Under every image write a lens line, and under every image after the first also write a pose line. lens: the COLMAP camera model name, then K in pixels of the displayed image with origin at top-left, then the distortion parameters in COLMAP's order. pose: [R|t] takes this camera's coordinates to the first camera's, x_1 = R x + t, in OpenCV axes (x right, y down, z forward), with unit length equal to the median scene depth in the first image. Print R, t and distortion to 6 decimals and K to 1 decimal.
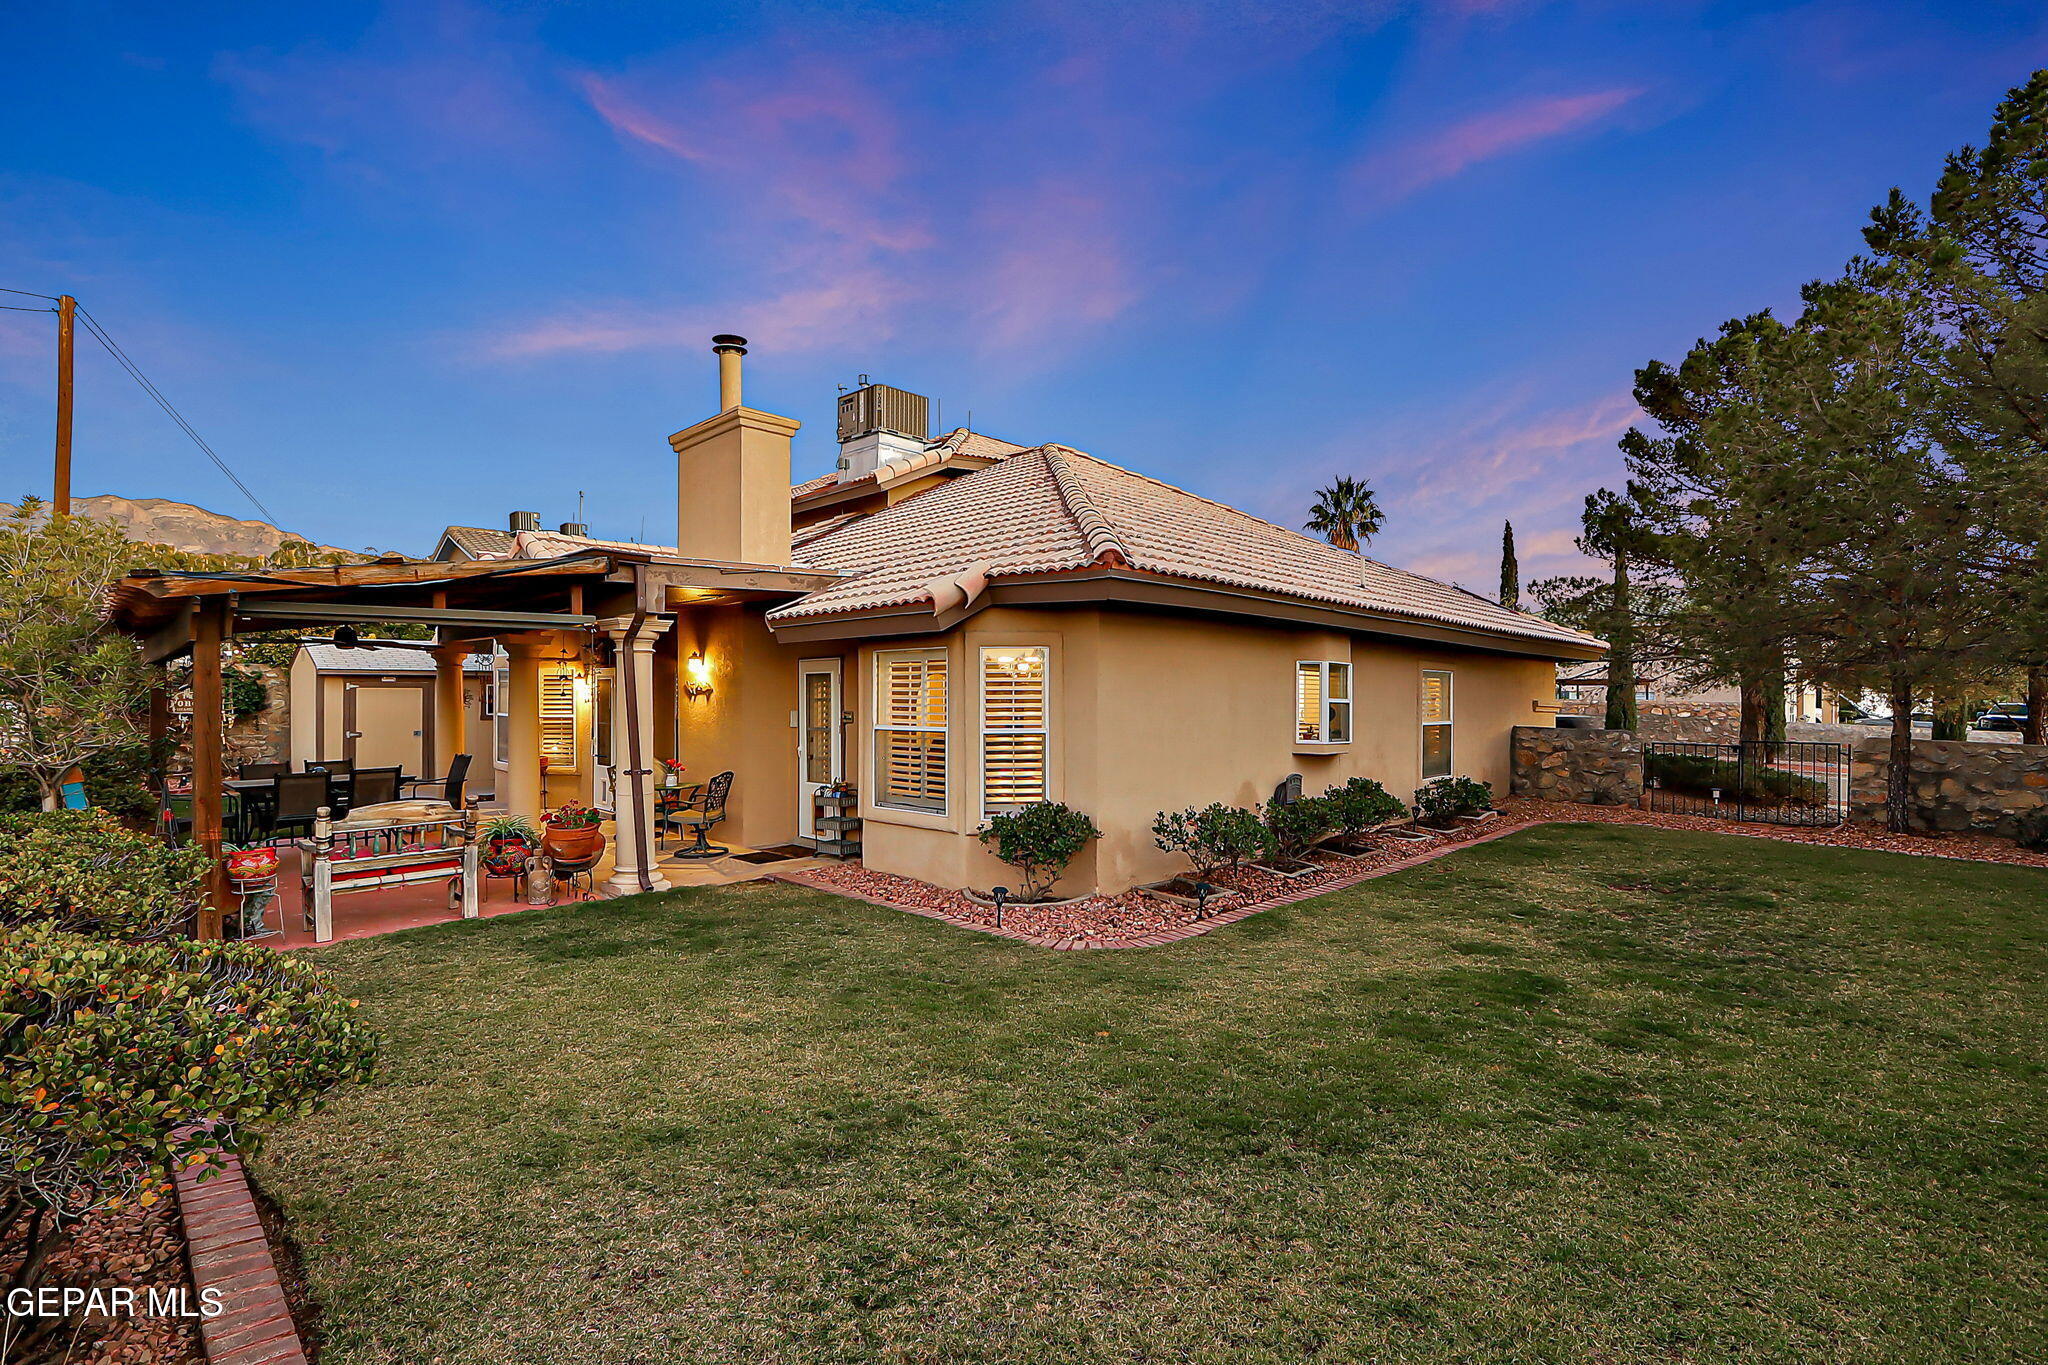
lens RADIAL K [[952.8, 0, 1022.8], [0, 952.8, 688.0], [0, 0, 1]] dist [-0.012185, 0.001443]
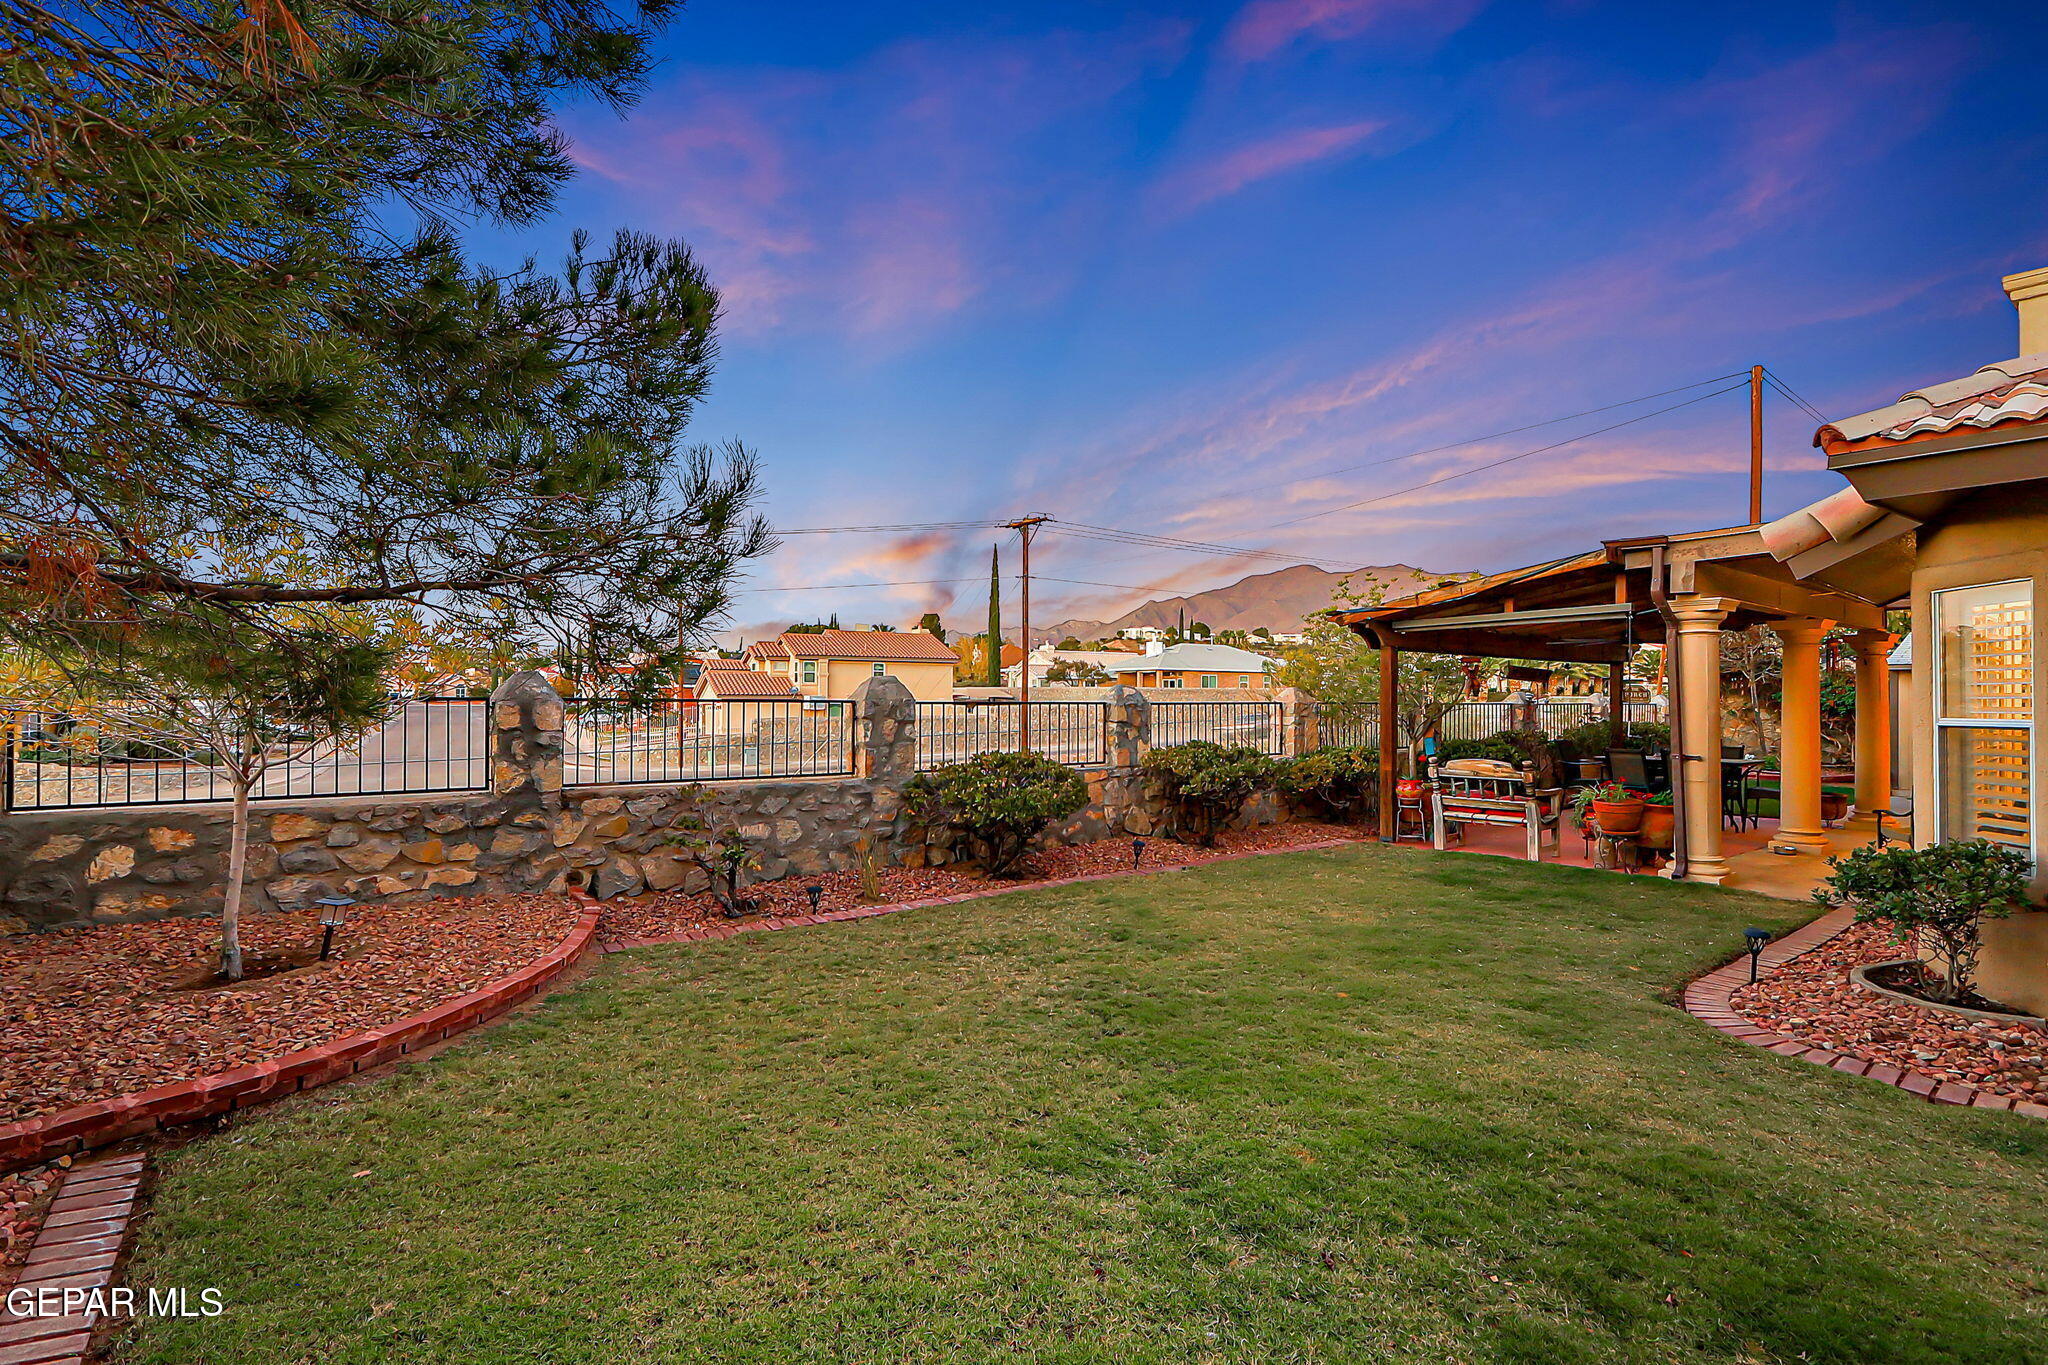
lens RADIAL K [[942.5, 0, 1024.0], [0, 942.5, 682.5], [0, 0, 1]] dist [-0.015031, 0.000510]
pose [[-0.134127, -0.015679, -0.990840, 0.699362], [-0.000918, 0.999876, -0.015698, 0.030077], [0.990964, -0.001196, -0.134125, 0.502332]]
